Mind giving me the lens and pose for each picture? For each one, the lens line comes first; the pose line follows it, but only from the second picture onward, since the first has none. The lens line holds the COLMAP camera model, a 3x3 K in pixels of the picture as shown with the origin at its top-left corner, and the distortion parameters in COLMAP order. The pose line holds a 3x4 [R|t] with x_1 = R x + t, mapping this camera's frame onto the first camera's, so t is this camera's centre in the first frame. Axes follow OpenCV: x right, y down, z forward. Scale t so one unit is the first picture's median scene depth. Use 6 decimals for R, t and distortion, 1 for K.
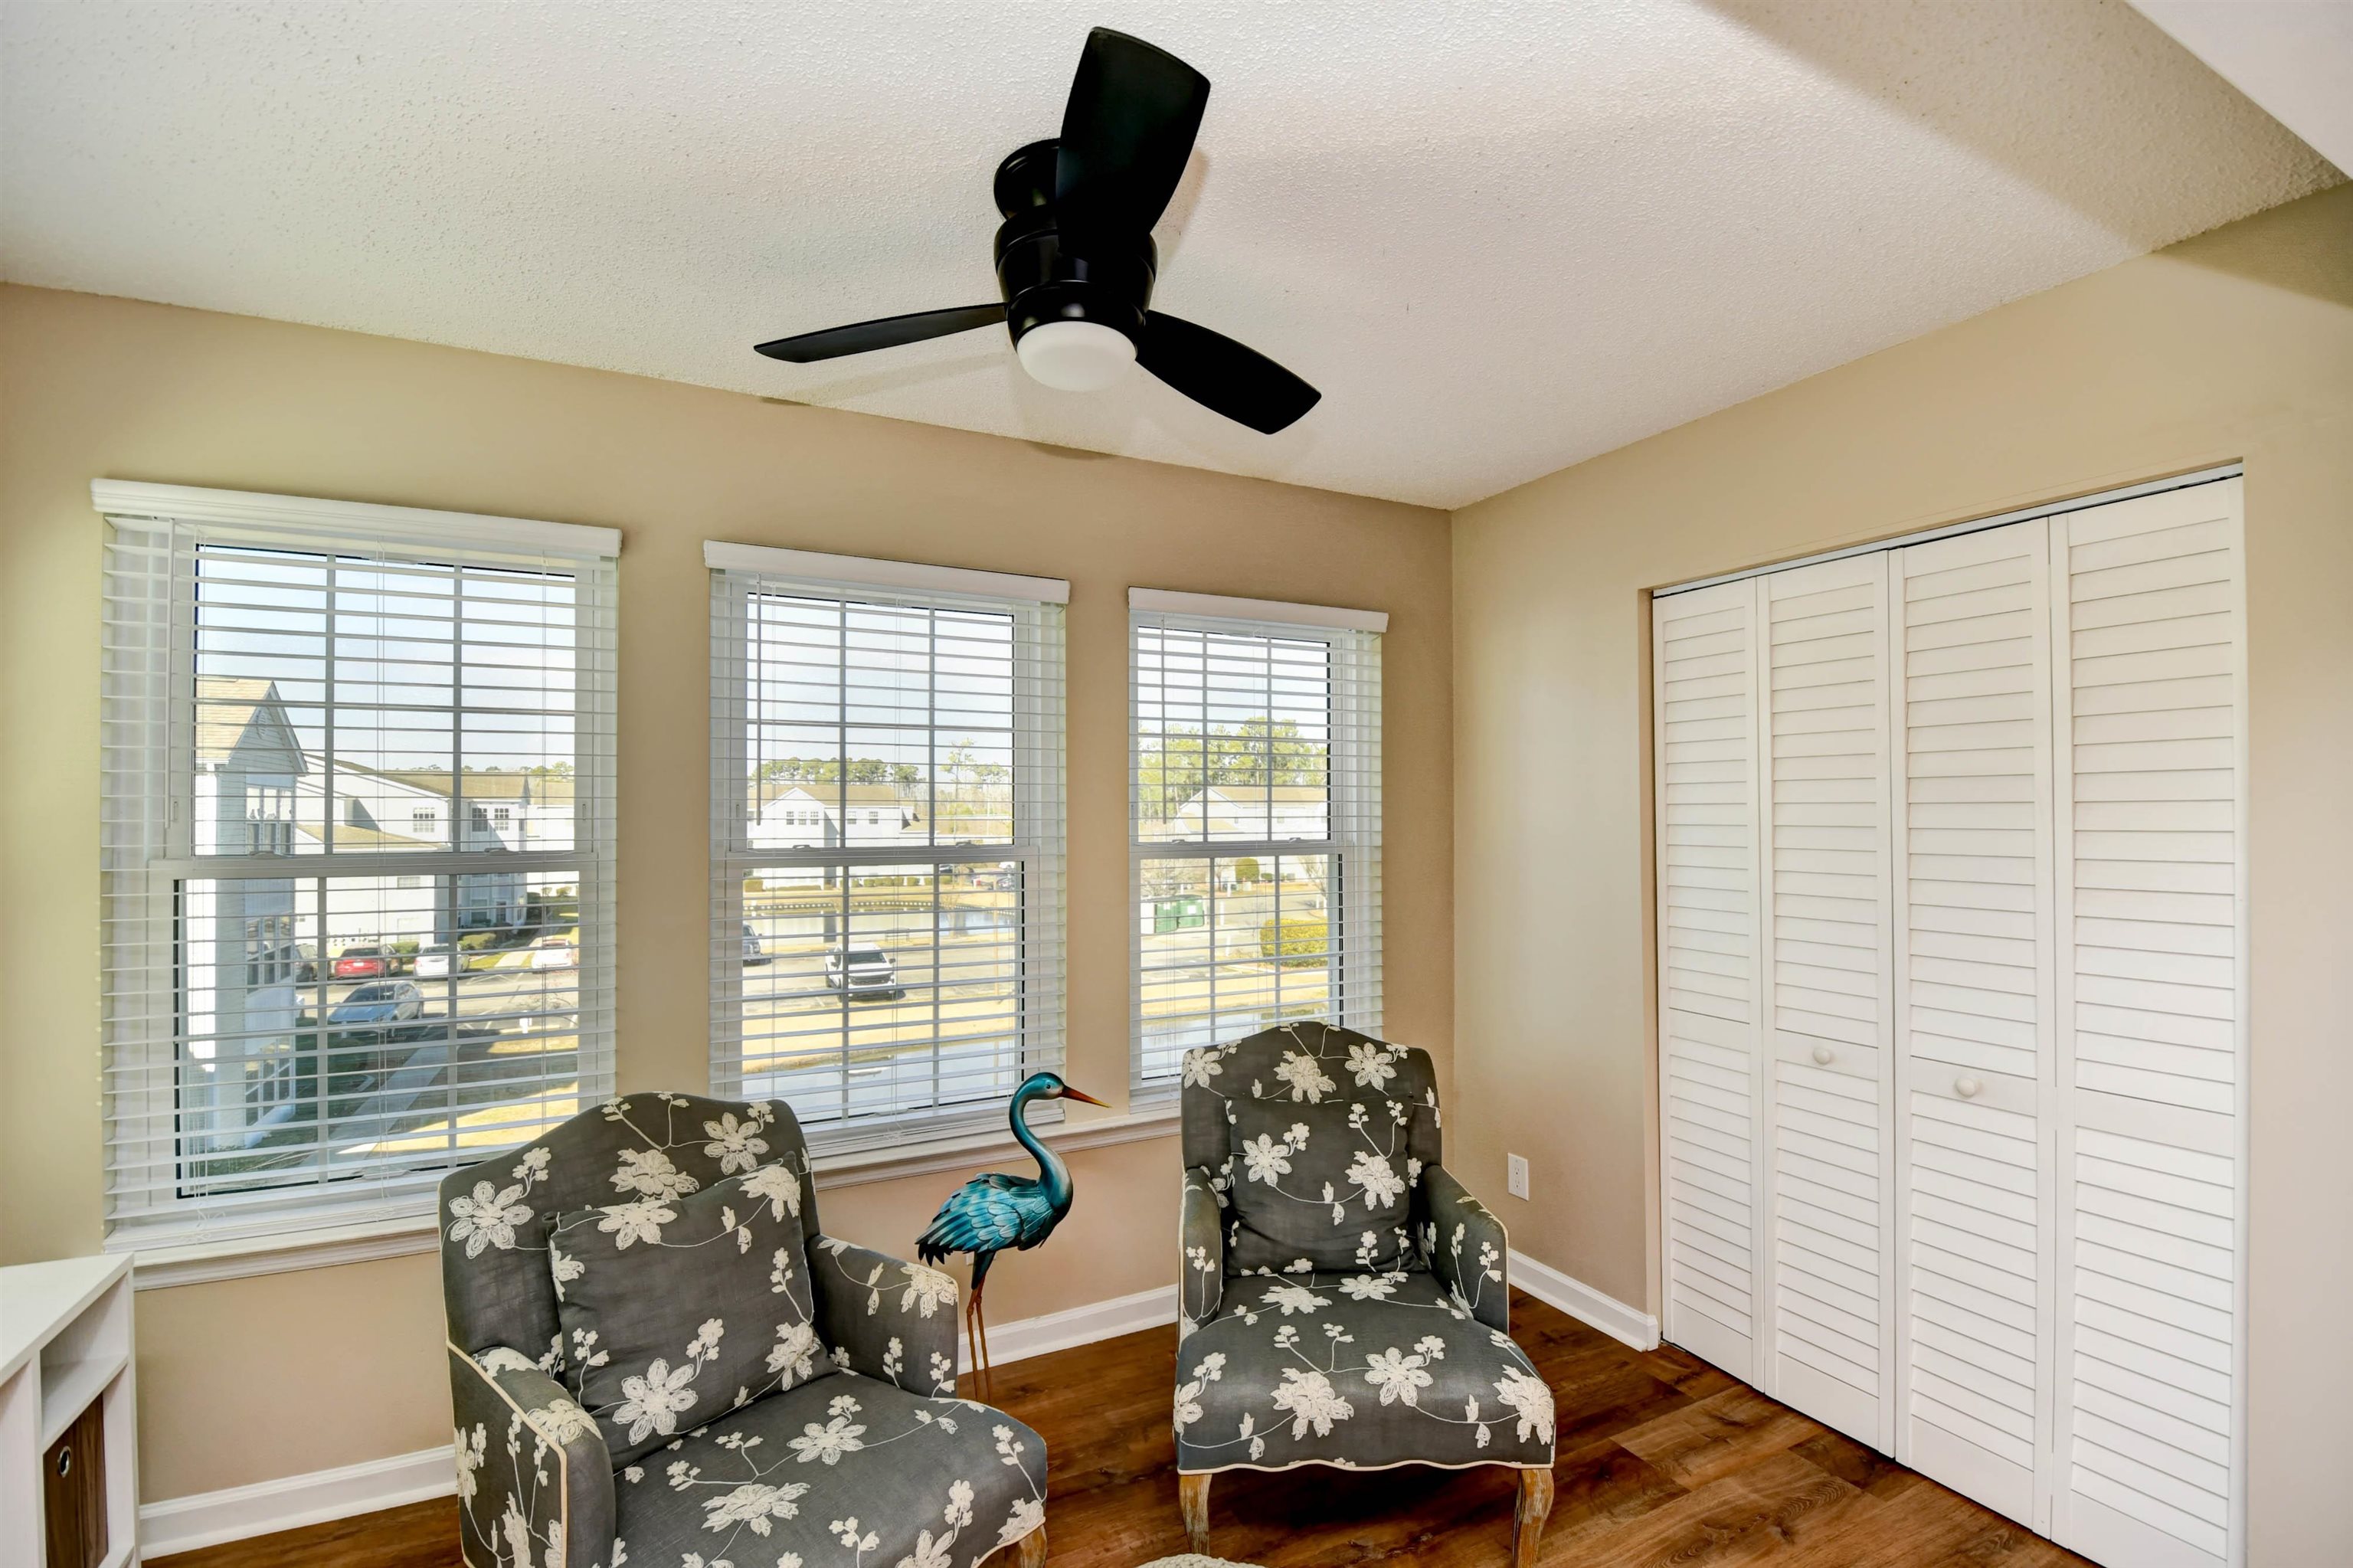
lens RADIAL K [[1036.8, 0, 1183.5], [0, 1036.8, 794.3], [0, 0, 1]] dist [0.026366, -0.028833]
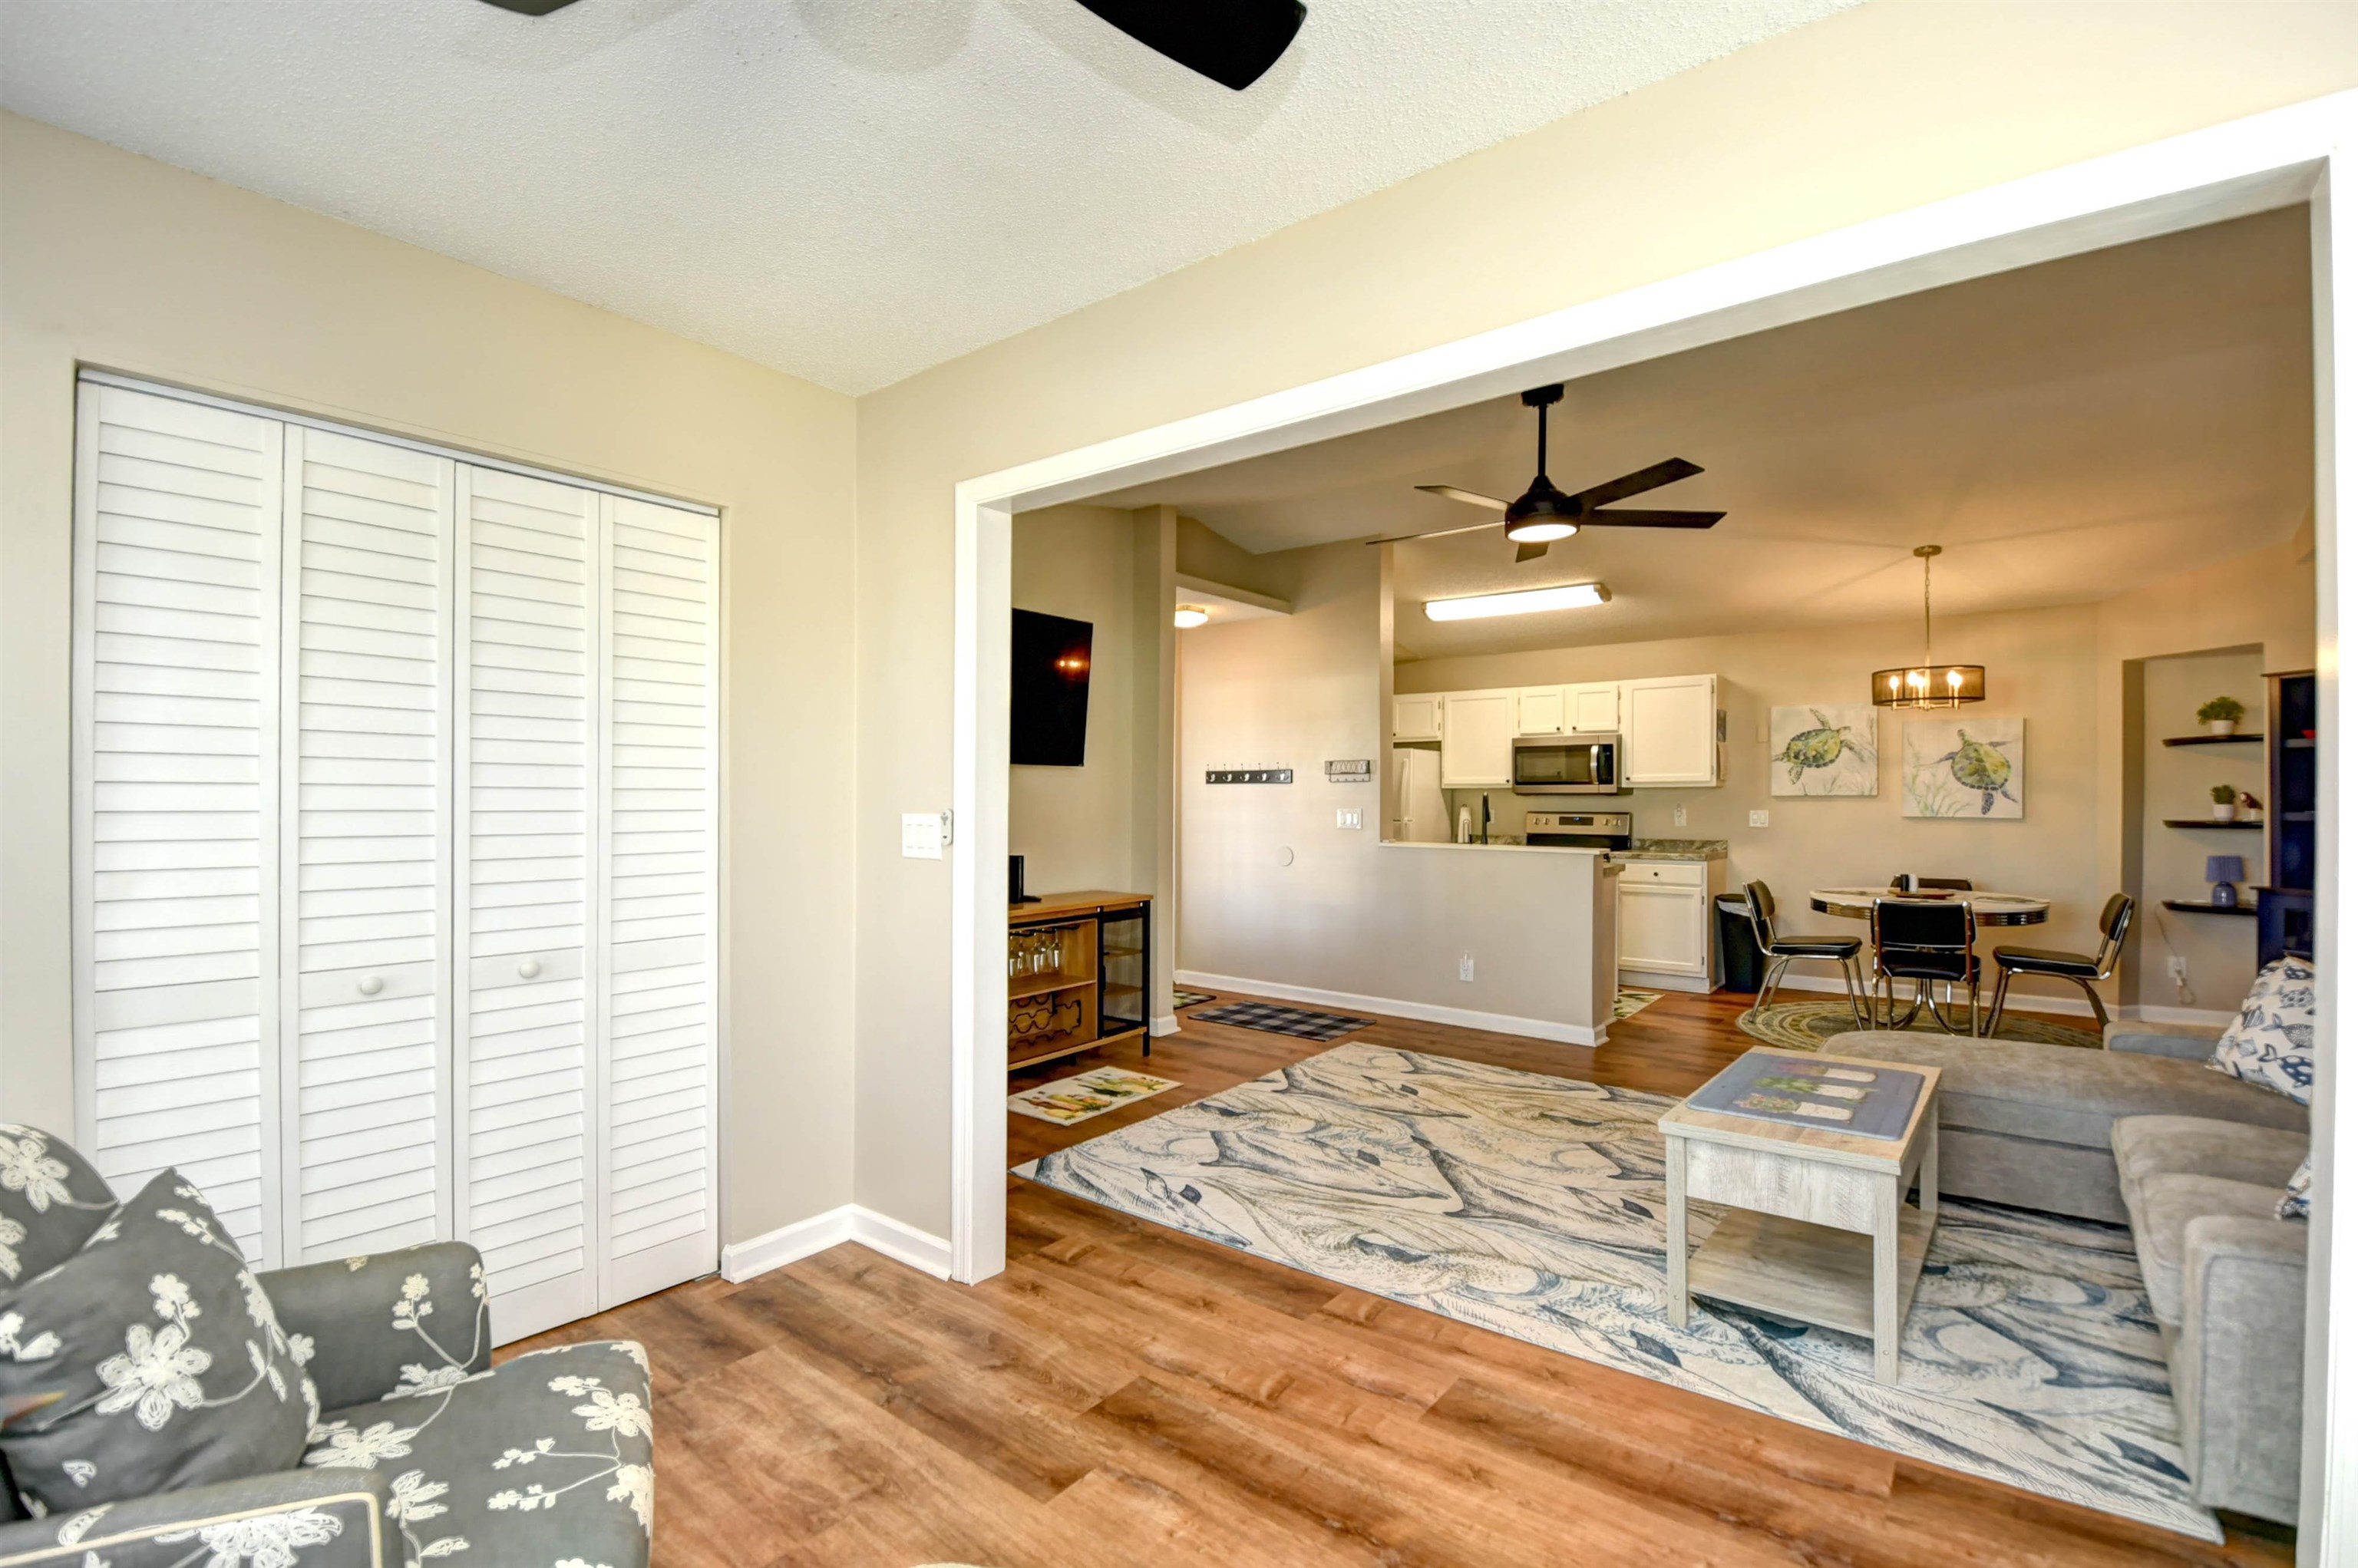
lens RADIAL K [[1059.1, 0, 1187.1], [0, 1059.1, 805.7], [0, 0, 1]] dist [0.026239, -0.029262]
pose [[-0.421469, -0.005702, 0.906825, -0.554453], [-0.018881, 0.999819, -0.002488, 0.088349], [-0.906646, -0.018171, -0.421500, 0.795637]]
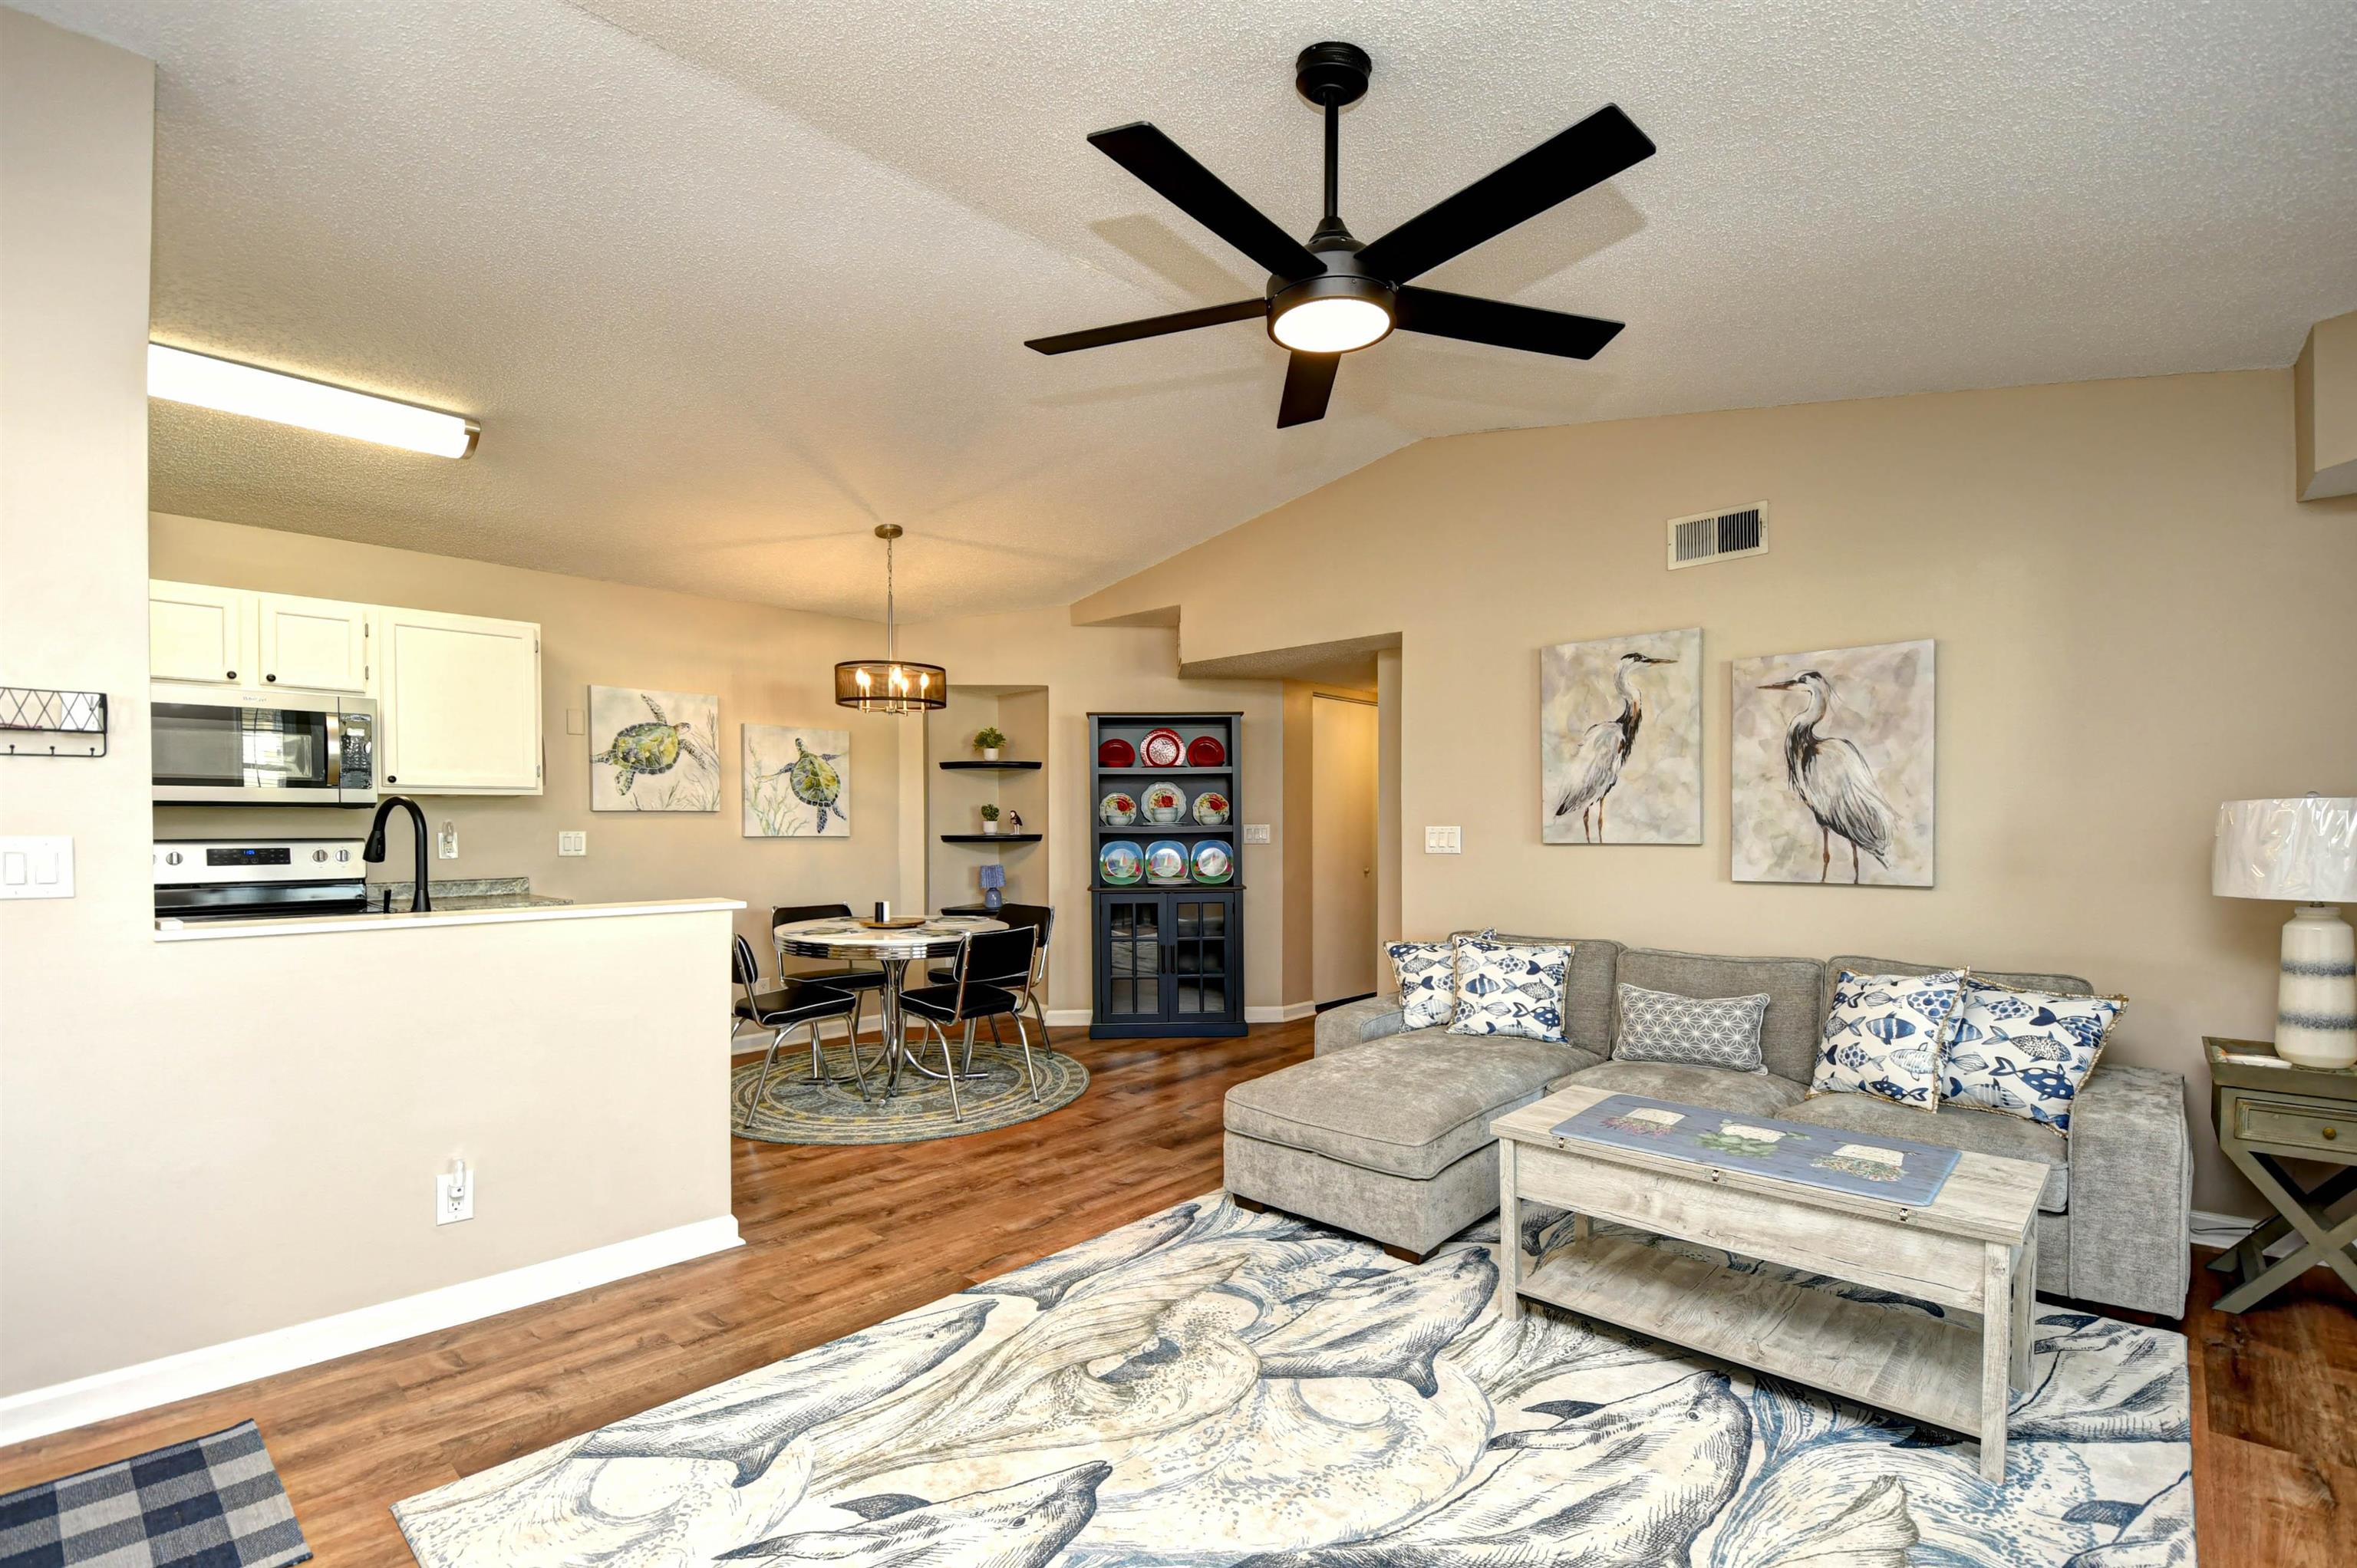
lens RADIAL K [[1058.6, 0, 1186.5], [0, 1058.6, 805.7], [0, 0, 1]] dist [0.026239, -0.029262]
pose [[-0.937666, -0.003065, -0.347524, 1.192435], [0.009040, 0.999408, -0.033205, 0.093950], [0.347419, -0.034277, -0.937083, 0.436403]]
